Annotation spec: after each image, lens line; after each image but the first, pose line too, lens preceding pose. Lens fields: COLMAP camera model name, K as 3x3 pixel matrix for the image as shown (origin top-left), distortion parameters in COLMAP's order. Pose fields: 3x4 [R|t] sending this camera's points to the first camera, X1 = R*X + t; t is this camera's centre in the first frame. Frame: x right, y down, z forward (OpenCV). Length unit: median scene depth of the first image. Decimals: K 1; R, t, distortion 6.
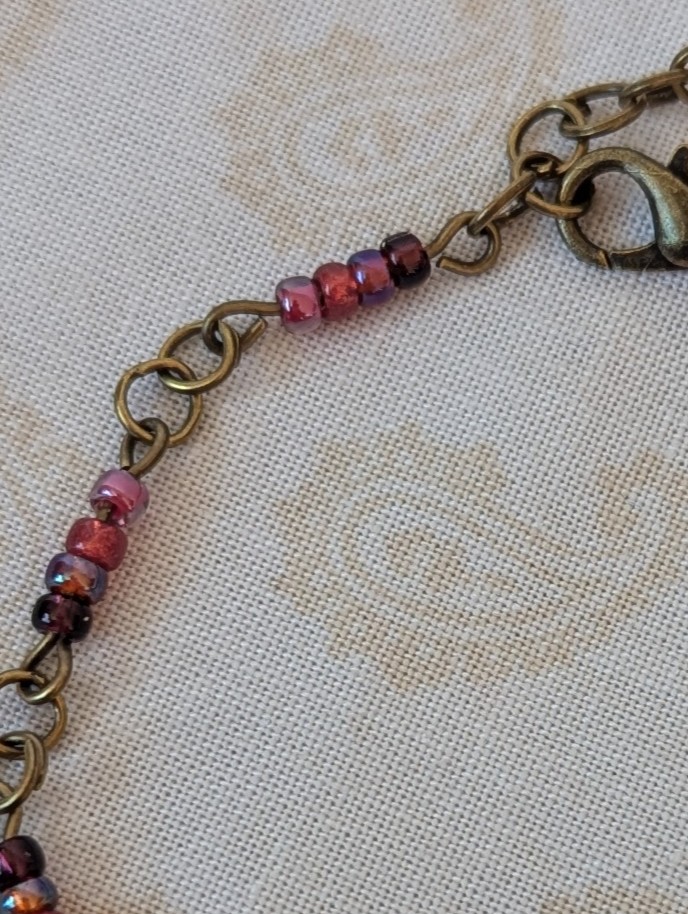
lens RADIAL K [[644.5, 0, 344.0], [0, 644.5, 457.0], [0, 0, 1]] dist [-0.001736, 0.004465]
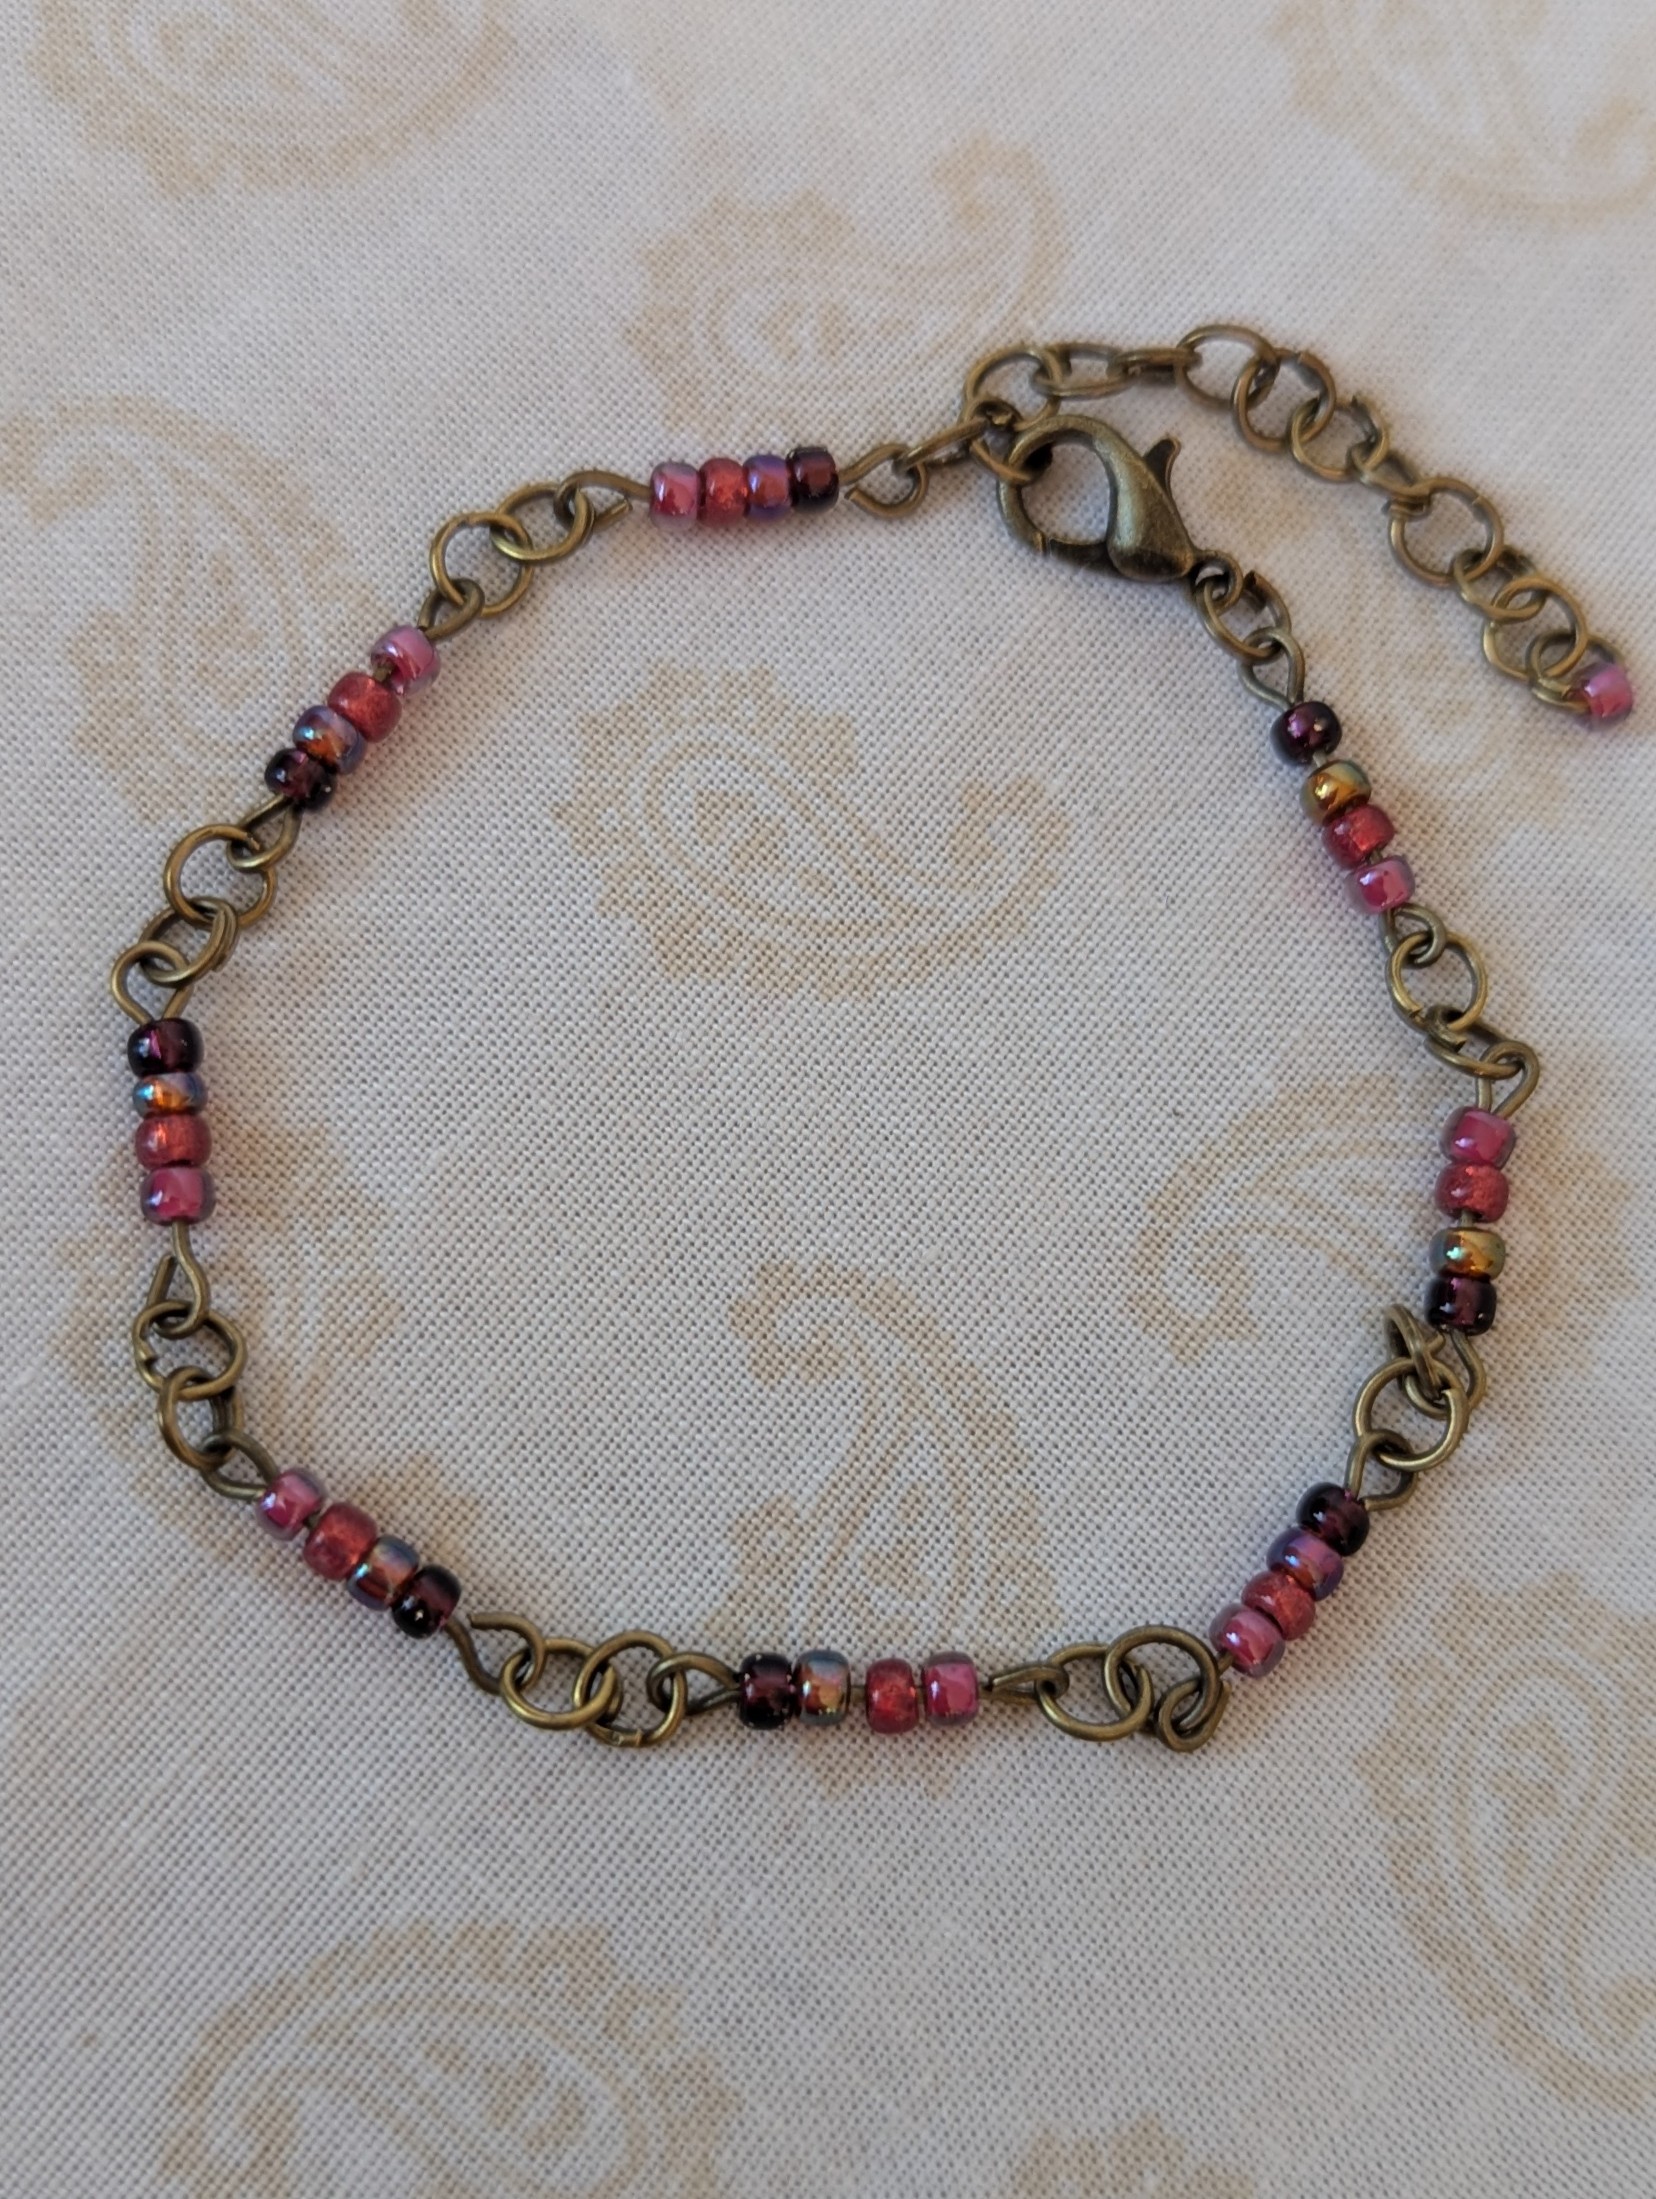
lens RADIAL K [[1523.6, 0, 828.0], [0, 1523.6, 1099.5], [0, 0, 1]] dist [-0.003852, -0.003398]
pose [[0.949286, 0.233119, 0.210979, -0.101338], [-0.289181, 0.910736, 0.294847, -0.143572], [-0.123412, -0.340906, 0.931962, -0.996777]]
